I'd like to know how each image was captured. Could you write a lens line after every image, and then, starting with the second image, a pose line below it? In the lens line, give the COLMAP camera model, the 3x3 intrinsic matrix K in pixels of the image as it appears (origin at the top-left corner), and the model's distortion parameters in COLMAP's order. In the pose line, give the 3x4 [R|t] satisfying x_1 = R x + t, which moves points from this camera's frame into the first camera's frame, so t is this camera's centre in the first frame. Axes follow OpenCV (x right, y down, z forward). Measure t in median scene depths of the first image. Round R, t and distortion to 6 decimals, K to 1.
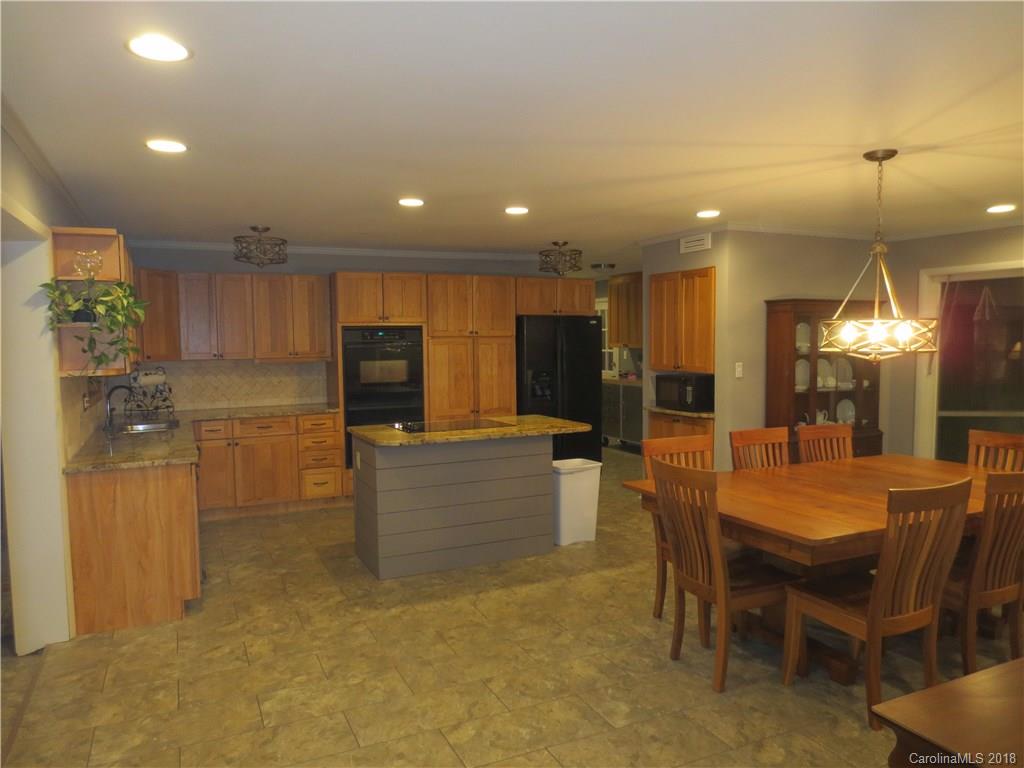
lens RADIAL K [[724.3, 0, 514.0], [0, 724.3, 383.5], [0, 0, 1]] dist [-0.002863, 0.004731]
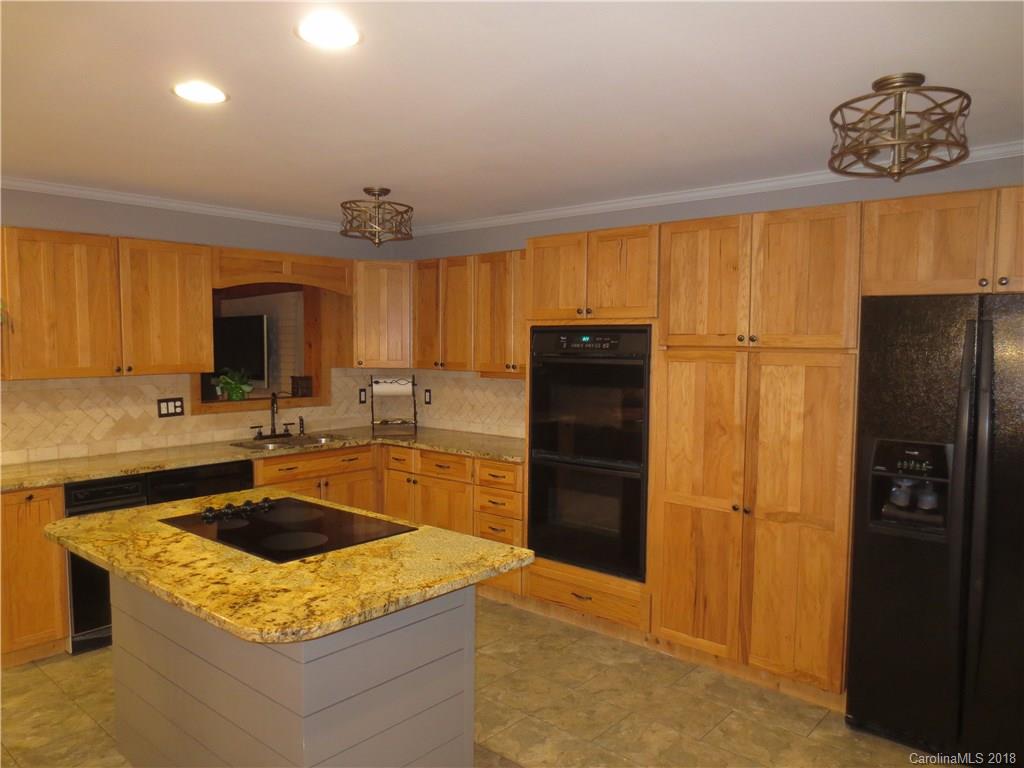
lens RADIAL K [[724.3, 0, 517.7], [0, 724.3, 377.5], [0, 0, 1]] dist [-0.002863, 0.004731]
pose [[0.420235, 0.049393, -0.906070, 0.308948], [-0.087428, 0.996076, 0.013750, -0.040349], [0.903194, 0.073438, 0.422904, 0.694544]]
